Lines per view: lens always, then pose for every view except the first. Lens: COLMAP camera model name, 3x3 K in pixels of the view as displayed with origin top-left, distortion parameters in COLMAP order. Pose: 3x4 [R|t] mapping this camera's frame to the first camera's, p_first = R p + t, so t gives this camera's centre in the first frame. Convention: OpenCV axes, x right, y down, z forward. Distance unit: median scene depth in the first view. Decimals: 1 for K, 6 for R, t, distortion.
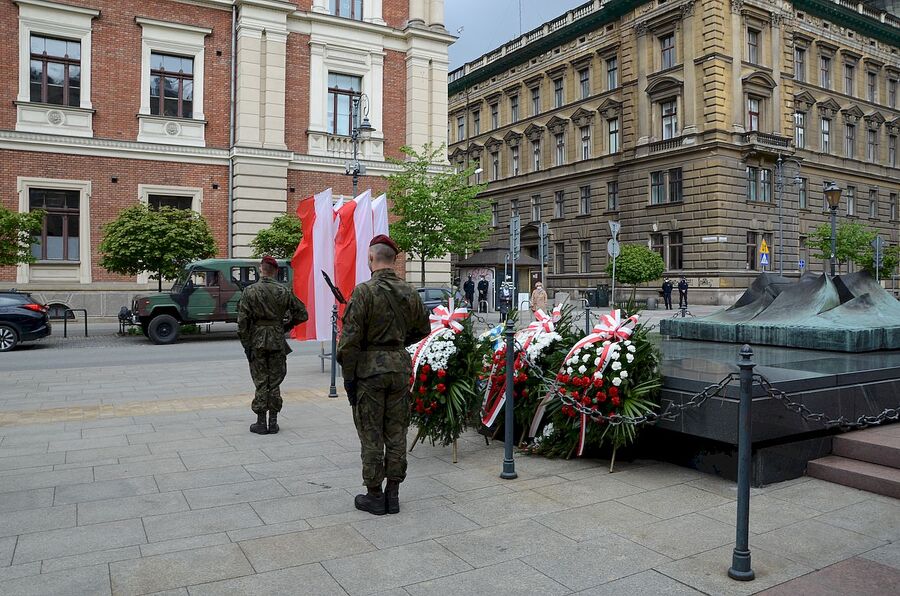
lens RADIAL K [[685.5, 0, 459.3], [0, 685.5, 295.5], [0, 0, 1]] dist [-0.117365, 0.064070]
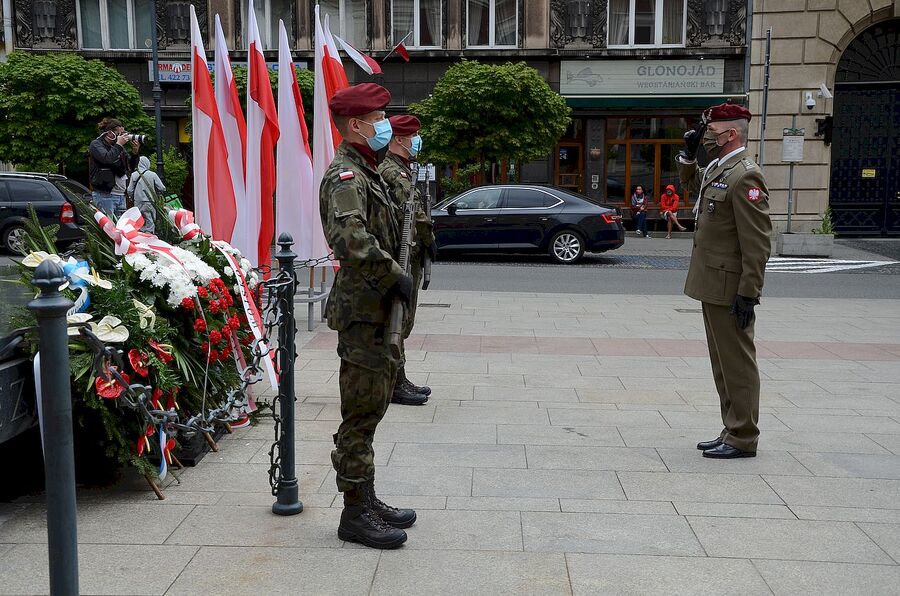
lens RADIAL K [[1050.2, 0, 417.4], [0, 1050.2, 318.4], [0, 0, 1]] dist [0.109269, 0.000000]
pose [[-0.828322, -0.078184, 0.554770, -0.129135], [0.001002, 0.990006, 0.141019, -0.003333], [-0.560252, 0.117365, -0.819966, 0.374070]]
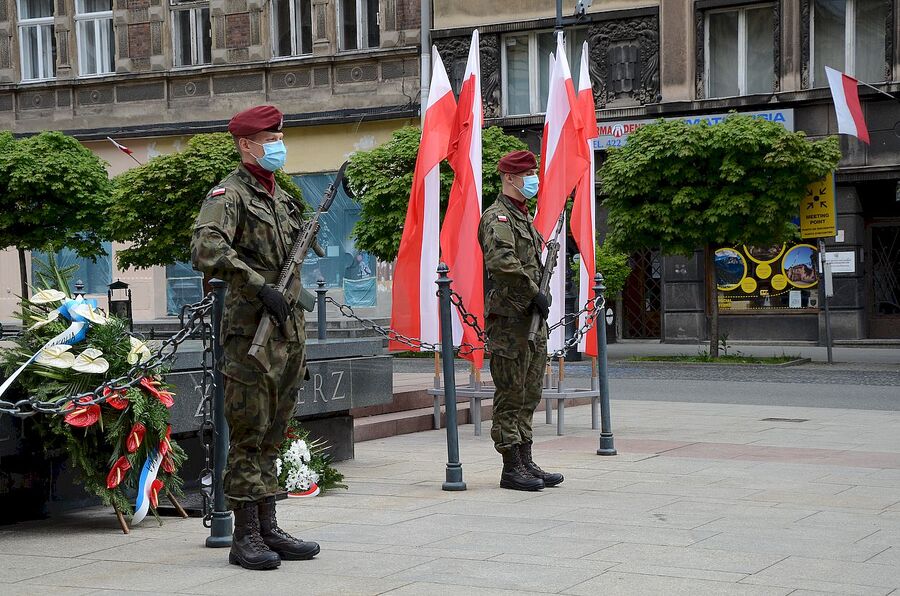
lens RADIAL K [[1567.4, 0, 448.0], [0, 1567.4, 298.3], [0, 0, 1]] dist [0.316412, 0.000000]
pose [[-0.537042, 0.007932, 0.843518, -0.241800], [0.025930, 0.999638, 0.007109, 0.011328], [-0.843157, 0.025690, -0.537054, 0.353202]]
